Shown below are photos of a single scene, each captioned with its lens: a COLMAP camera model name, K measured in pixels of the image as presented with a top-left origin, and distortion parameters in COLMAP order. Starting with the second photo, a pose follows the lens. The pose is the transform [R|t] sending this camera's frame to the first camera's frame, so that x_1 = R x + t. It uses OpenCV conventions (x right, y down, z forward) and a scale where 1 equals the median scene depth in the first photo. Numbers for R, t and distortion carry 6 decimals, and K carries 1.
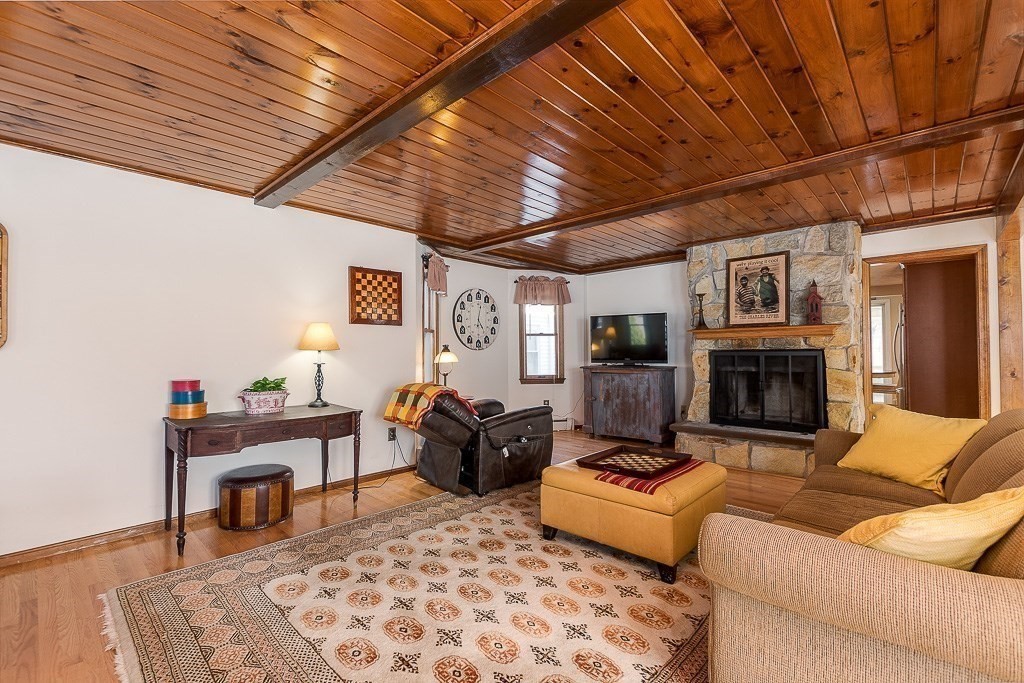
lens RADIAL K [[439.8, 0, 511.4], [0, 439.8, 343.8], [0, 0, 1]] dist [0.001529, -0.000545]
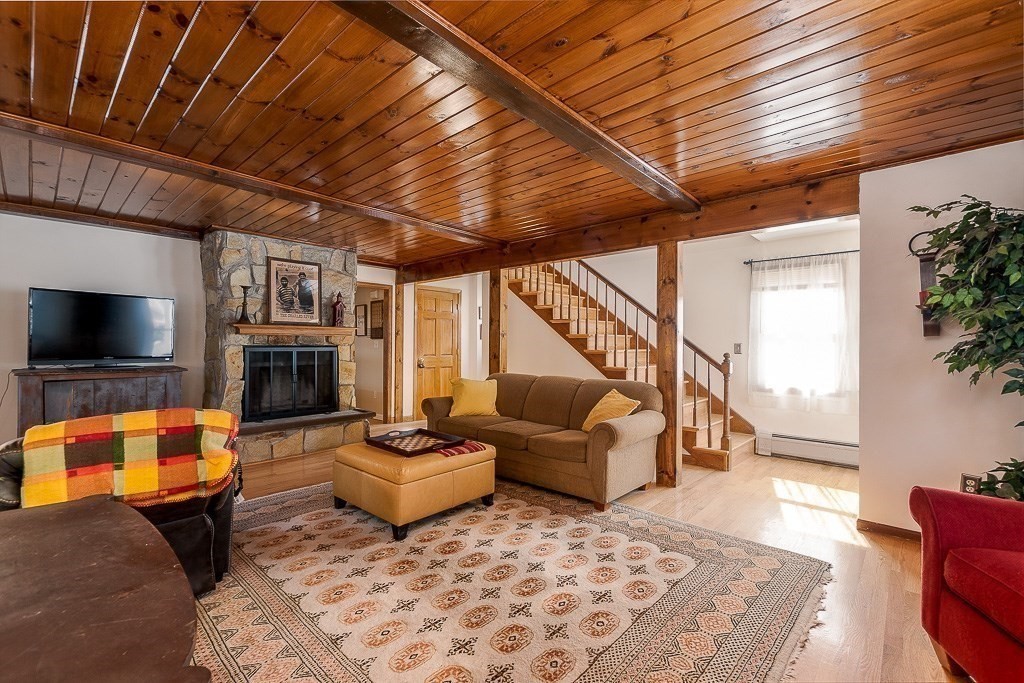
lens RADIAL K [[439.8, 0, 506.8], [0, 439.8, 347.4], [0, 0, 1]] dist [0.001529, -0.000545]
pose [[-0.008483, 0.001125, 0.999963, -0.624214], [-0.022670, 0.999742, -0.001317, 0.007567], [-0.999707, -0.022681, -0.008455, 0.540793]]
